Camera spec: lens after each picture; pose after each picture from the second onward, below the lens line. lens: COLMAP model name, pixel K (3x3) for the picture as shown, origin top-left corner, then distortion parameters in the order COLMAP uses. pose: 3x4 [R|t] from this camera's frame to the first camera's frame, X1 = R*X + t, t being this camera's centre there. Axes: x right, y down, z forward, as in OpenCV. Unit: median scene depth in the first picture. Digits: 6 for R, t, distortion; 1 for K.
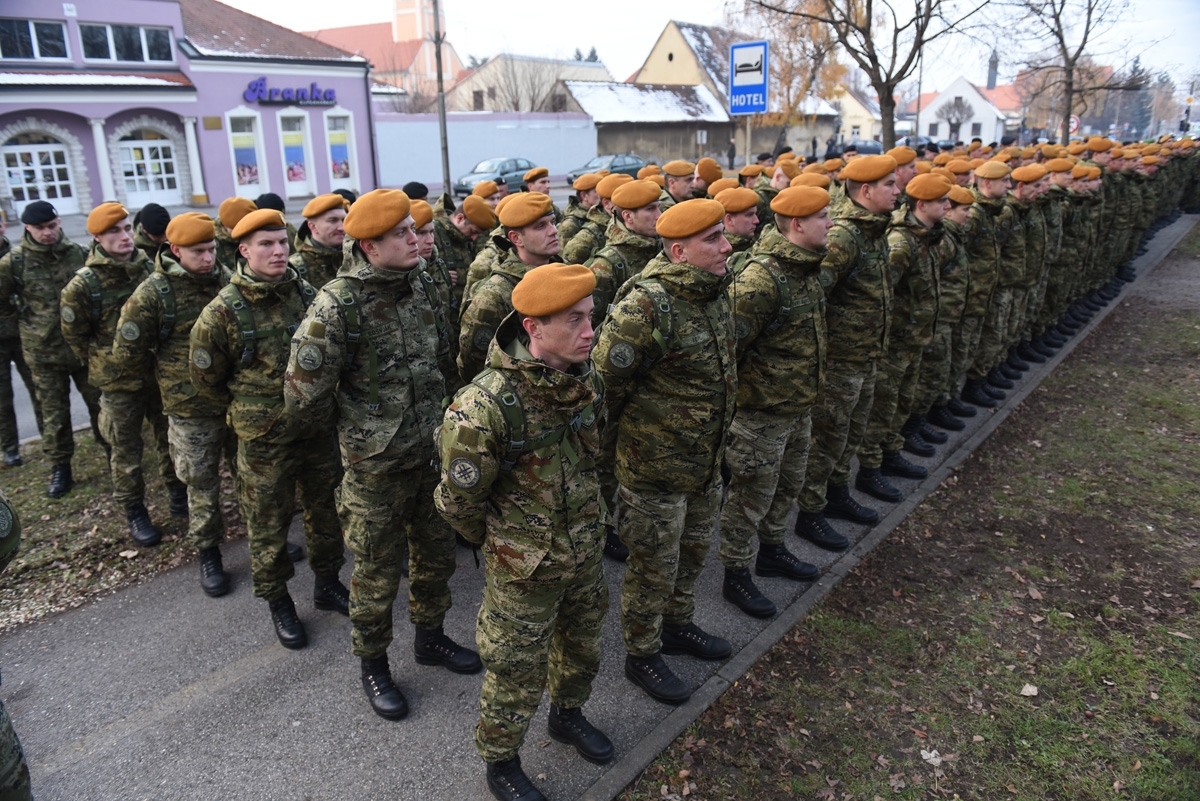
lens RADIAL K [[814.4, 0, 599.5], [0, 814.4, 412.6], [0, 0, 1]] dist [-0.055723, 0.003416]
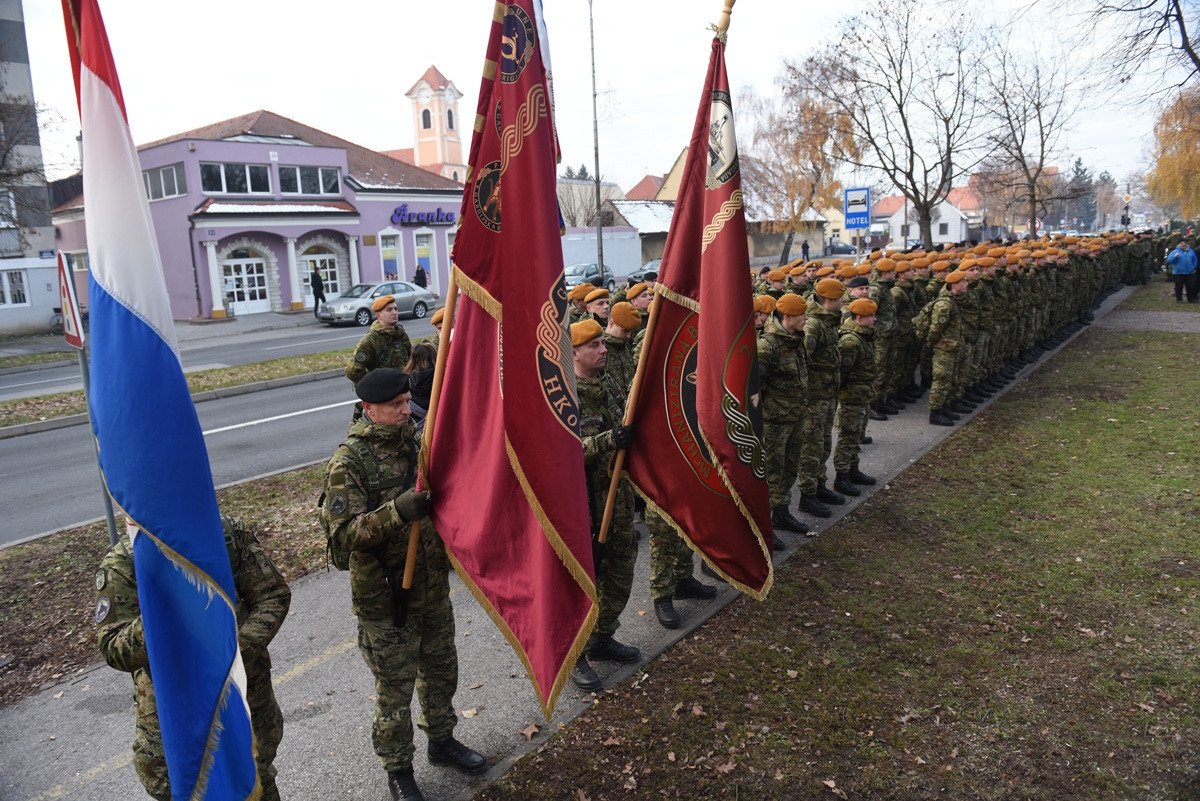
lens RADIAL K [[814.4, 0, 599.5], [0, 814.4, 412.6], [0, 0, 1]] dist [-0.055723, 0.003416]
pose [[0.999083, -0.032271, 0.028121, -0.179930], [0.035542, 0.991536, -0.124873, 0.087030], [-0.023854, 0.125758, 0.991774, -0.264091]]
